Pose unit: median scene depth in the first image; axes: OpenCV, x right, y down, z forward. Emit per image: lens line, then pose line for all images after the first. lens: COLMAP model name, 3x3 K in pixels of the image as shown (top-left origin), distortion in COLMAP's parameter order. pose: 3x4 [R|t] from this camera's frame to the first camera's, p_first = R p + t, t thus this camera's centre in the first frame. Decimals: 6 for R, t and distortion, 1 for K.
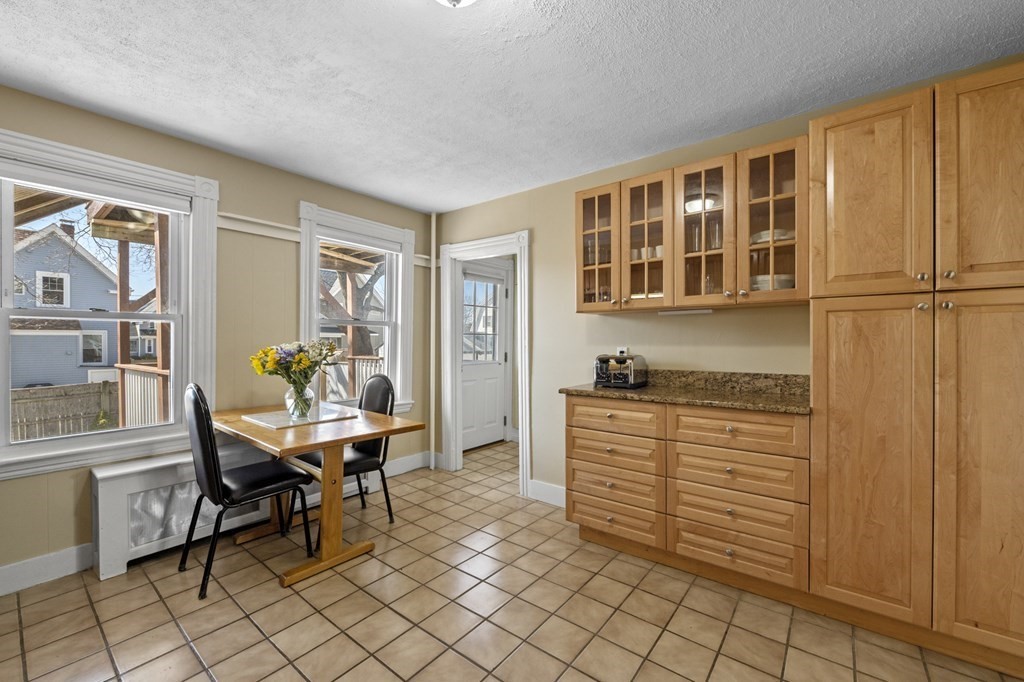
lens RADIAL K [[416.4, 0, 512.6], [0, 416.4, 339.6], [0, 0, 1]] dist [-0.002217, -0.000295]
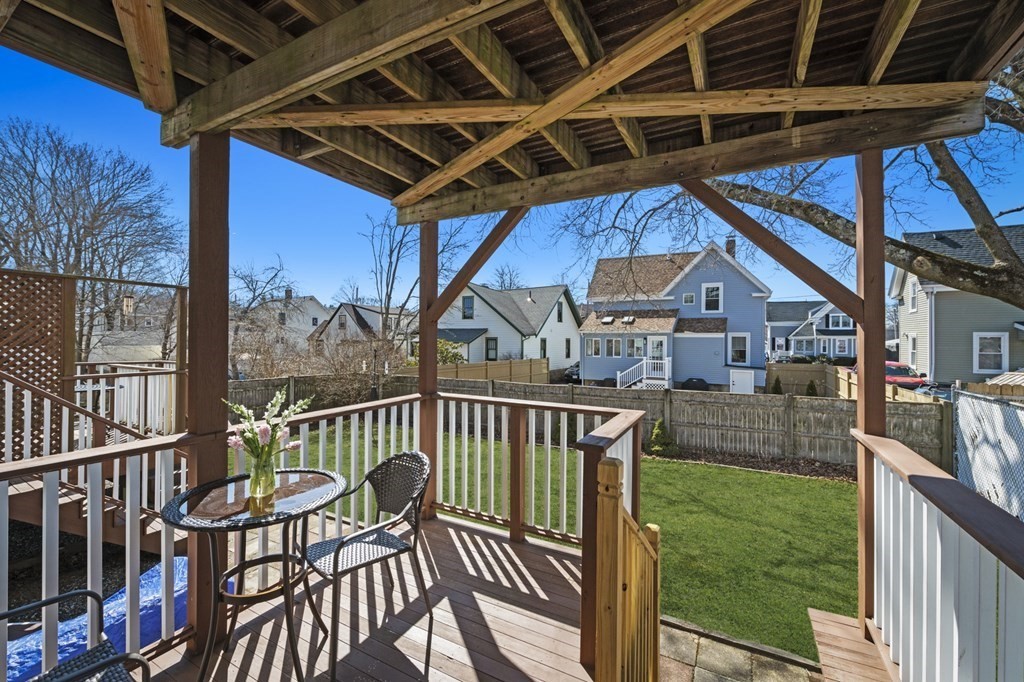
lens RADIAL K [[416.4, 0, 512.6], [0, 416.4, 339.6], [0, 0, 1]] dist [-0.002217, -0.000295]
pose [[0.165011, 0.008546, -0.986255, -0.048909], [-0.004745, 0.999958, 0.007871, -0.009941], [0.986280, 0.003381, 0.165045, 0.253196]]
